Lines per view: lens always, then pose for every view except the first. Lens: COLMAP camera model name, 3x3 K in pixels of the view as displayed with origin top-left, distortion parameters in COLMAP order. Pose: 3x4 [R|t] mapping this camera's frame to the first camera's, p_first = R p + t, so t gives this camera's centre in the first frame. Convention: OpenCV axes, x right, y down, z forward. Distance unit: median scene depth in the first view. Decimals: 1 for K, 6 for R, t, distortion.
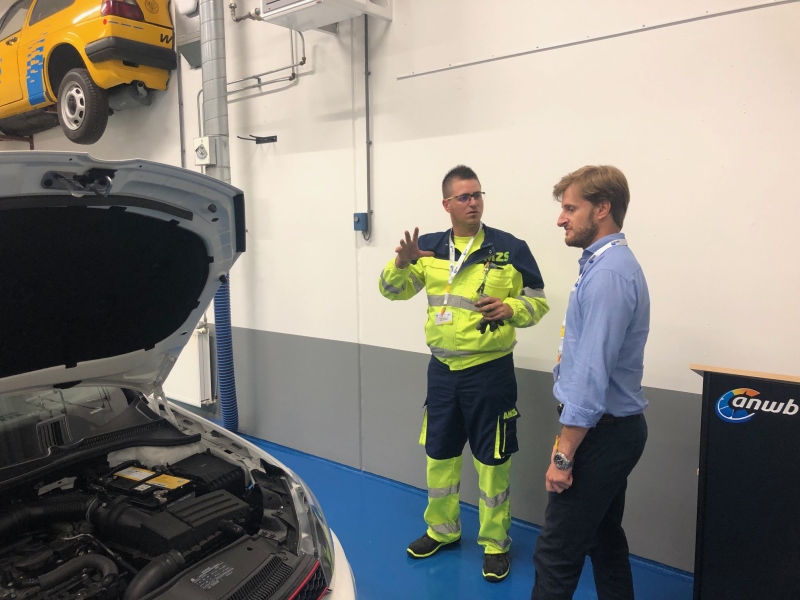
lens RADIAL K [[657.4, 0, 399.1], [0, 657.4, 300.8], [0, 0, 1]] dist [0.007846, -0.001758]
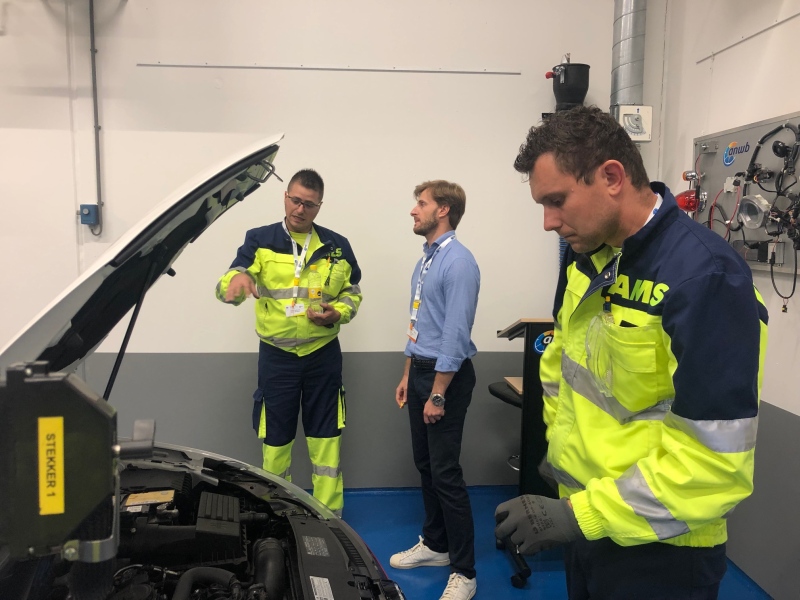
lens RADIAL K [[657.4, 0, 397.4], [0, 657.4, 298.9], [0, 0, 1]] dist [0.007846, -0.001758]
pose [[0.765827, -0.036554, 0.642007, -0.483807], [0.039701, 0.999166, 0.009531, 0.005298], [-0.641820, 0.018189, 0.766639, 0.063754]]
